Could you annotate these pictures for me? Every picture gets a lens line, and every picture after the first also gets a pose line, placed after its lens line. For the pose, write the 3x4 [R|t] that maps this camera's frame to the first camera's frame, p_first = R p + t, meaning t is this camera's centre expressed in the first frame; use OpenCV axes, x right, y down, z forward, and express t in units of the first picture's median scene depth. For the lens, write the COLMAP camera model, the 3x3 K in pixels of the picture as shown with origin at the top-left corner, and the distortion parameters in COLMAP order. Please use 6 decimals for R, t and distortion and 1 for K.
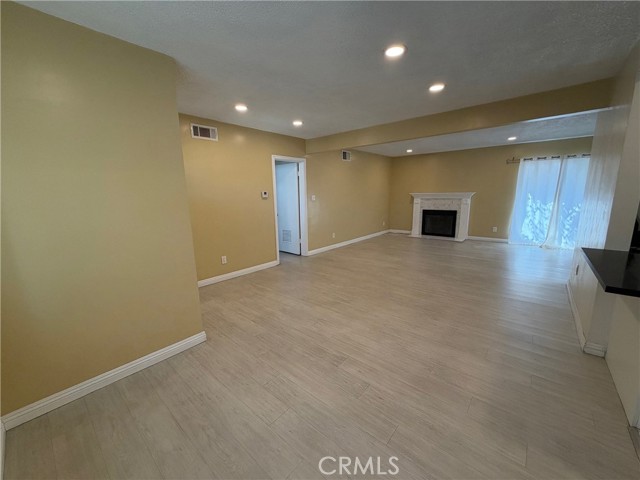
lens RADIAL K [[260.8, 0, 318.9], [0, 260.8, 236.5], [0, 0, 1]] dist [0.016119, 0.000704]
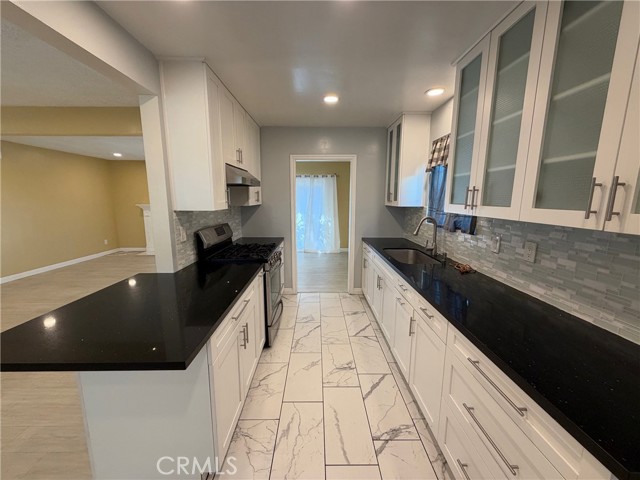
lens RADIAL K [[260.8, 0, 314.9], [0, 260.8, 241.1], [0, 0, 1]] dist [0.016119, 0.000704]
pose [[0.761382, -0.088158, 0.642282, 0.374771], [0.092796, 0.995329, 0.026613, -0.023811], [-0.641628, 0.039339, 0.766007, -0.054801]]
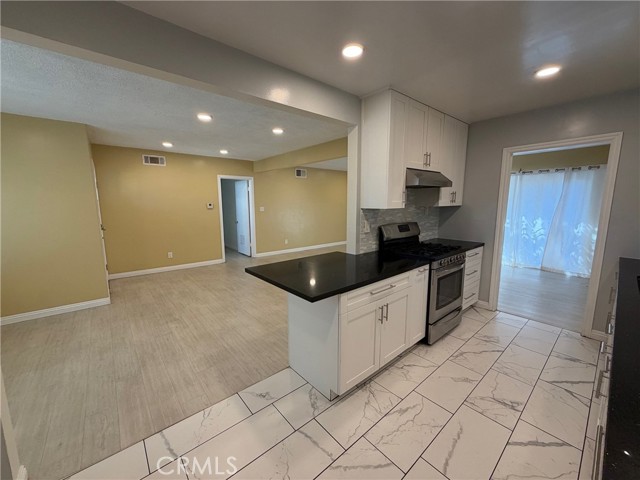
lens RADIAL K [[260.8, 0, 319.1], [0, 260.8, 241.3], [0, 0, 1]] dist [0.016119, 0.000704]
pose [[0.986867, 0.041701, -0.156058, 0.484386], [-0.043453, 0.999025, -0.007832, -0.002602], [0.155579, 0.014511, 0.987717, -0.158200]]
